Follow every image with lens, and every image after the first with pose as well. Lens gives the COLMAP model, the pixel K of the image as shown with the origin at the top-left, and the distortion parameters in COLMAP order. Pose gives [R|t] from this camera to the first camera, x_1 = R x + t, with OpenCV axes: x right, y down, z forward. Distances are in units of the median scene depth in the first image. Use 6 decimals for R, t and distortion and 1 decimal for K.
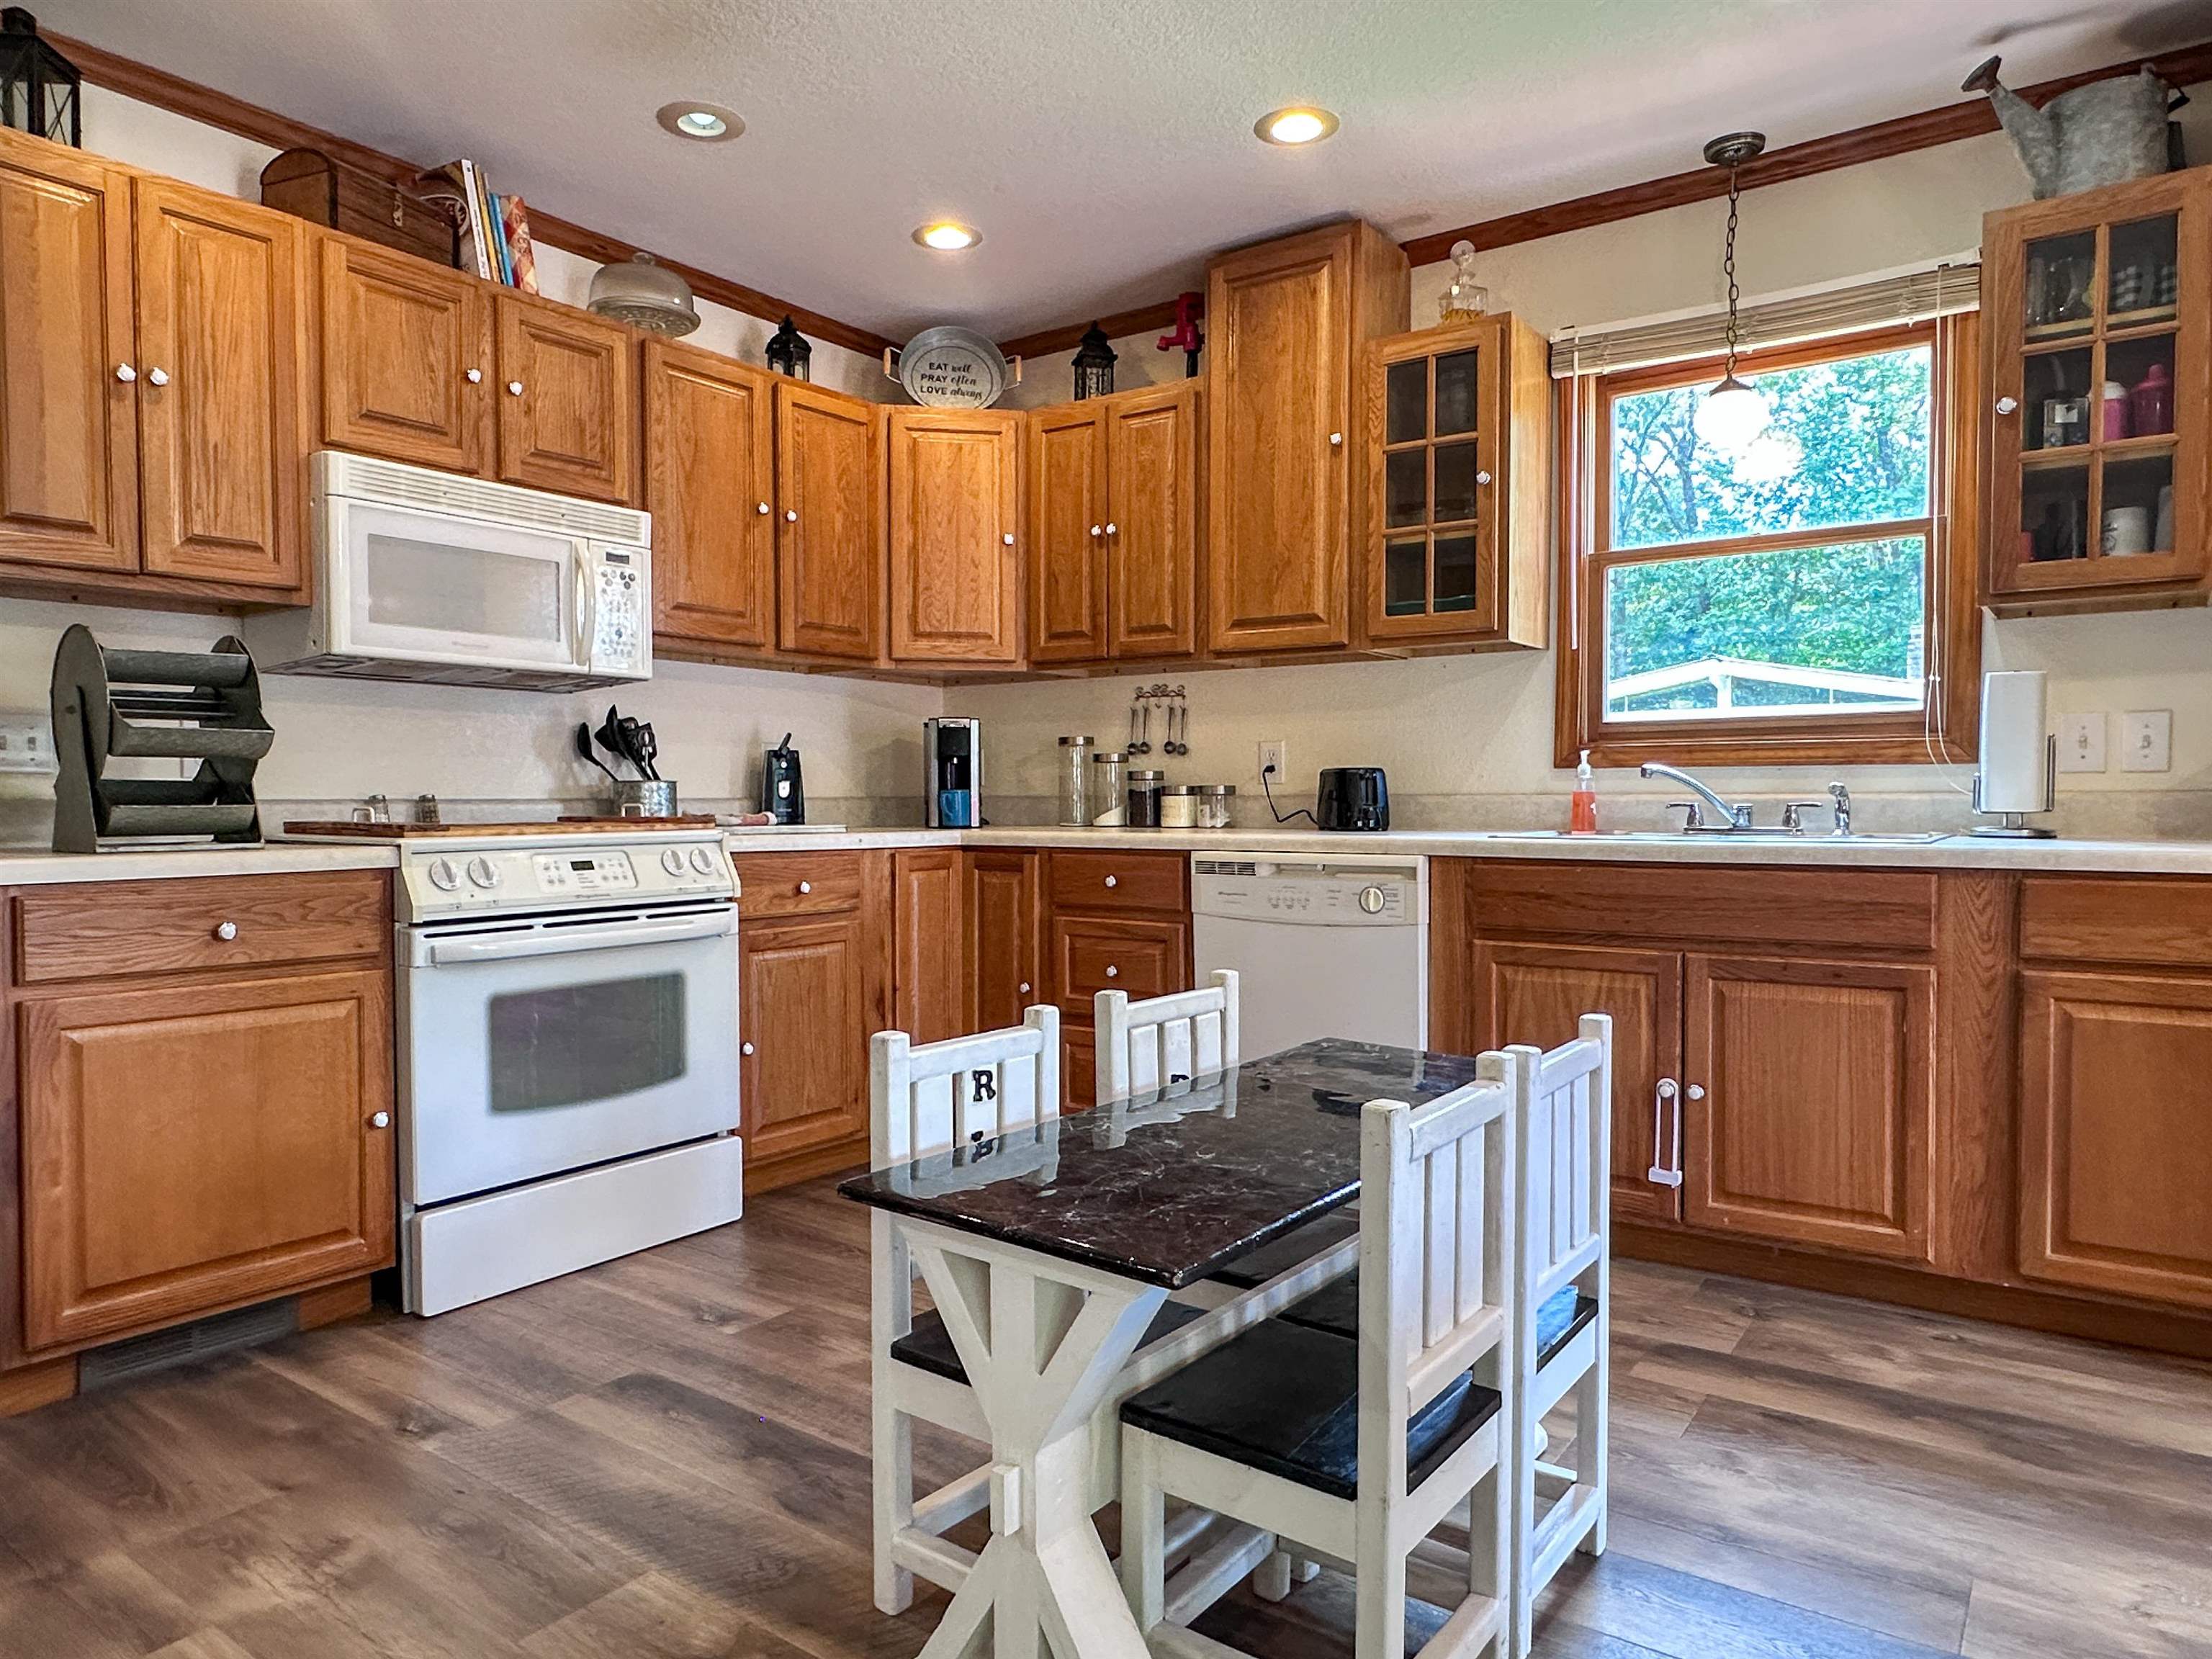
lens RADIAL K [[1414.8, 0, 1105.7], [0, 1414.8, 833.3], [0, 0, 1]] dist [-0.003891, 0.005124]
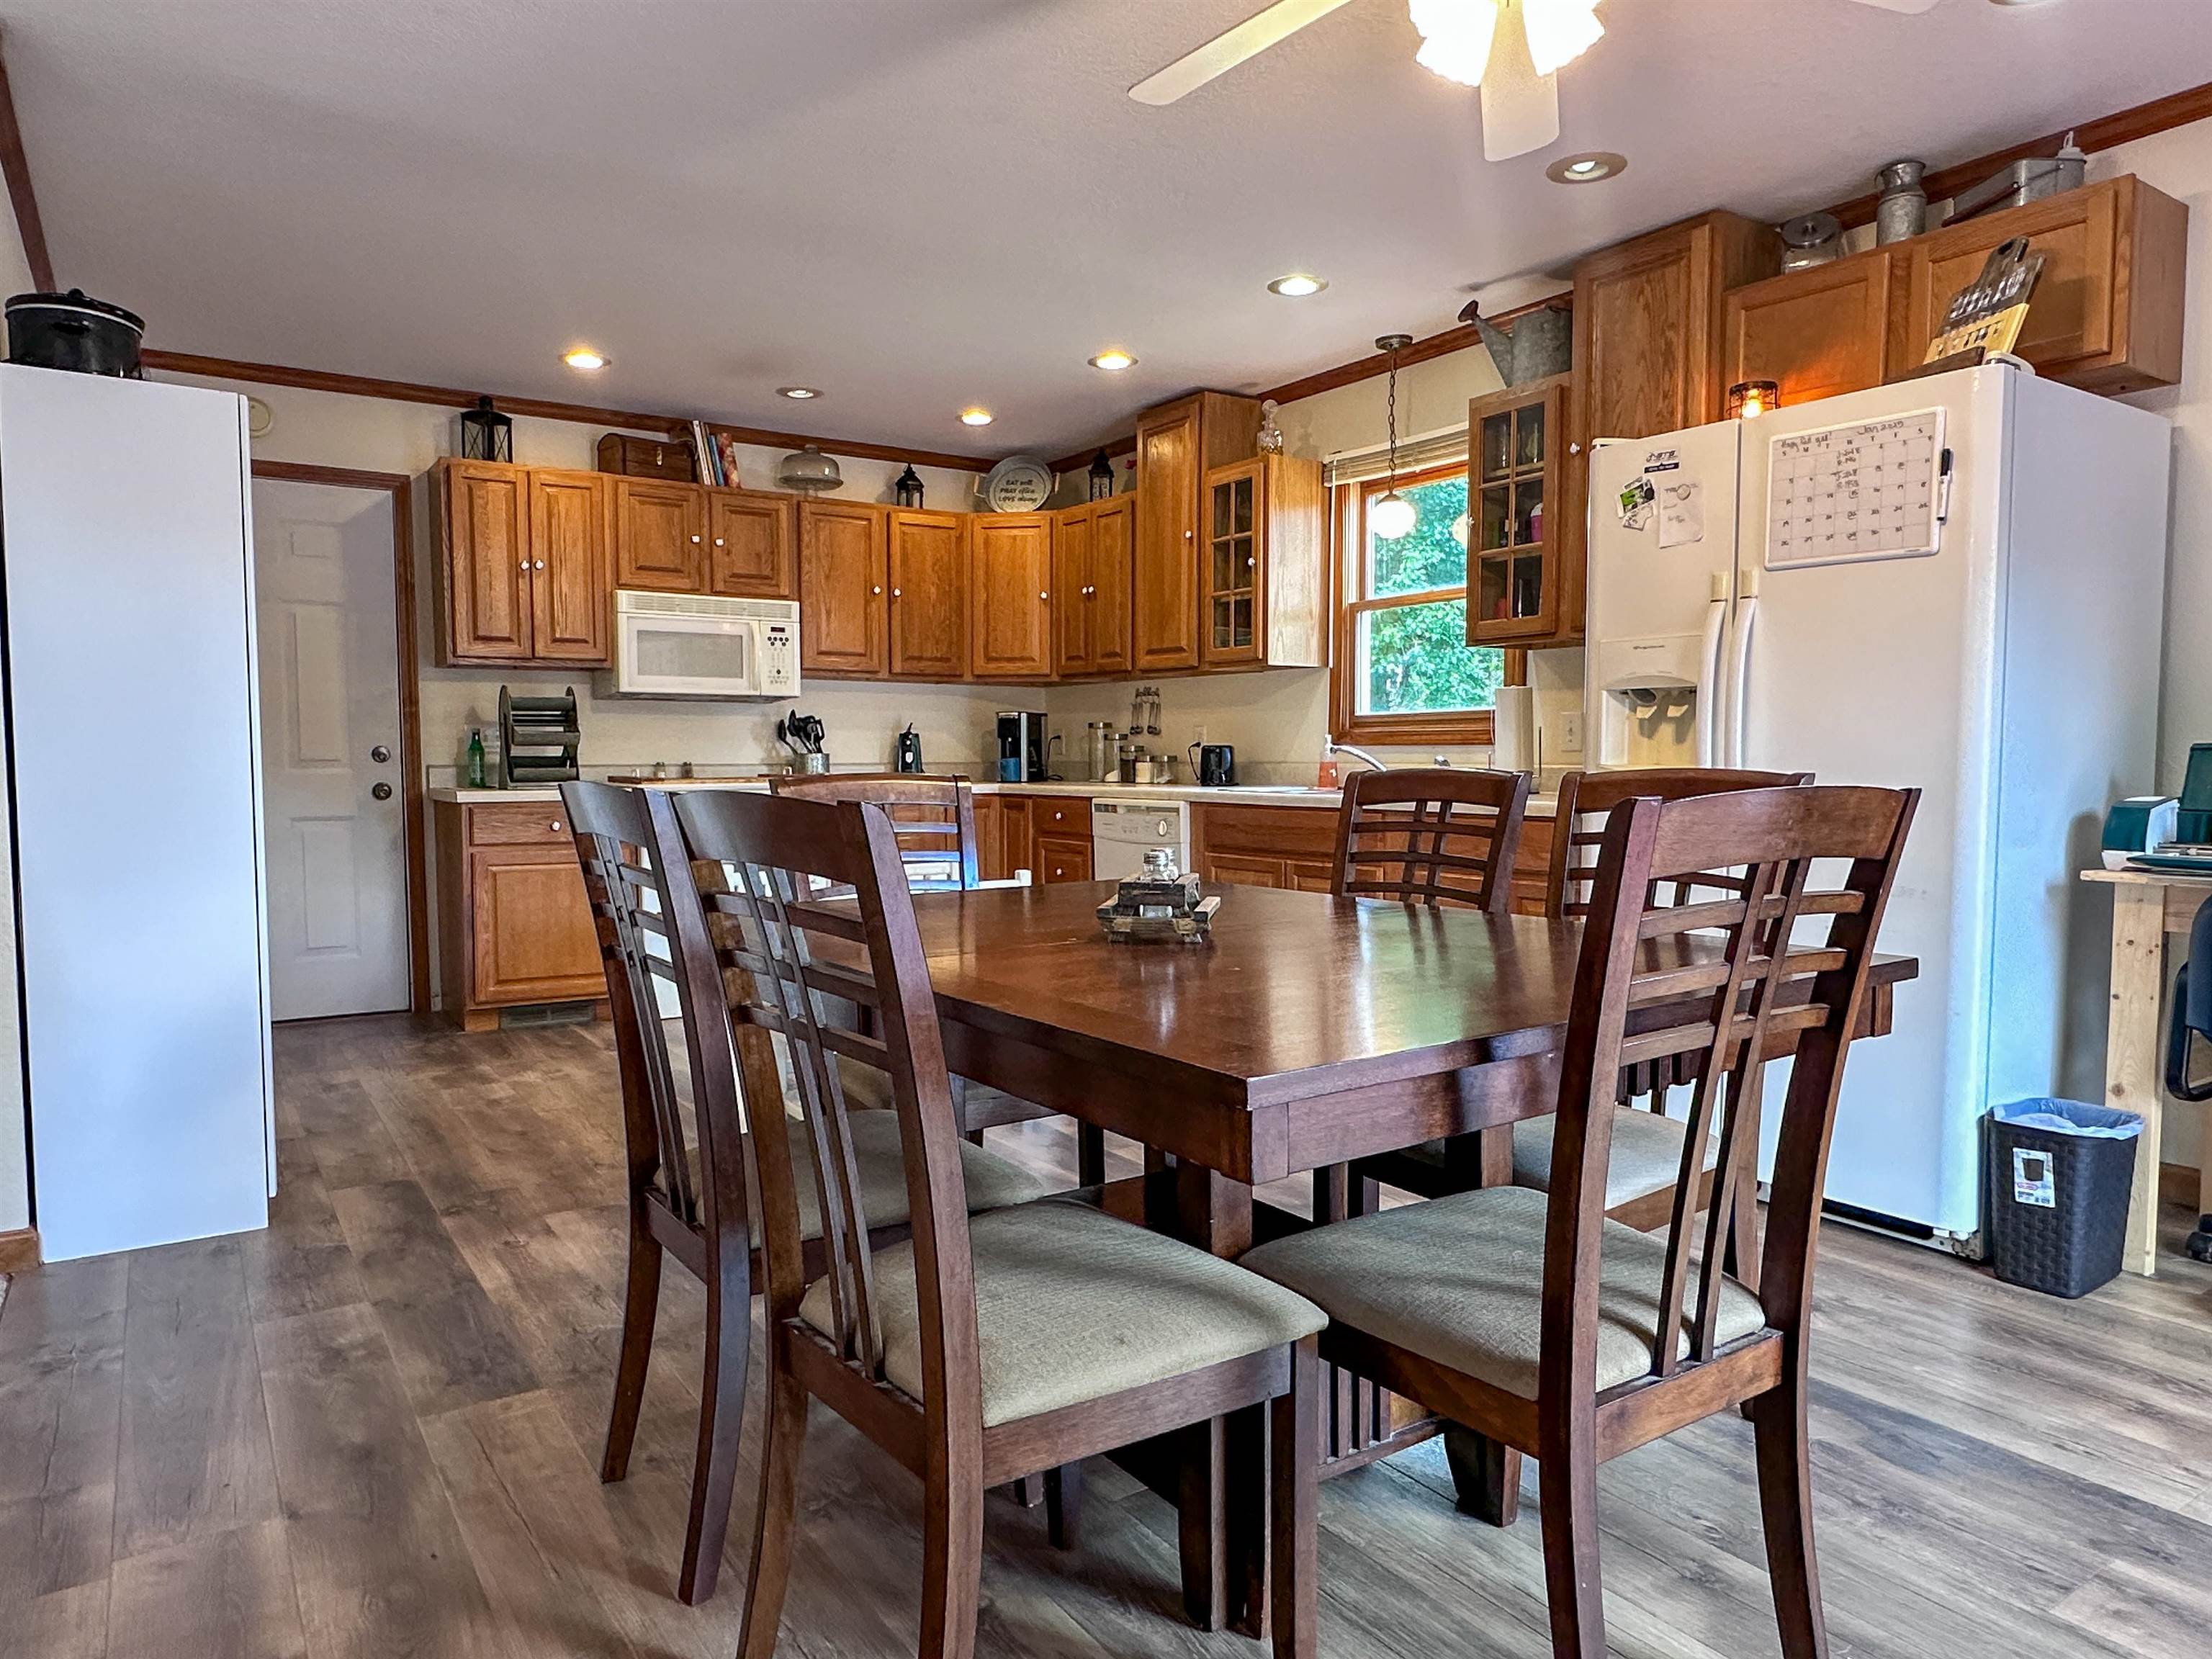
lens RADIAL K [[1414.8, 0, 1107.0], [0, 1414.8, 836.1], [0, 0, 1]] dist [-0.003891, 0.005124]
pose [[0.937456, 0.021227, -0.347456, 0.646032], [-0.009984, 0.999368, 0.034117, 0.001358], [0.347961, -0.028515, 0.937075, -0.517984]]
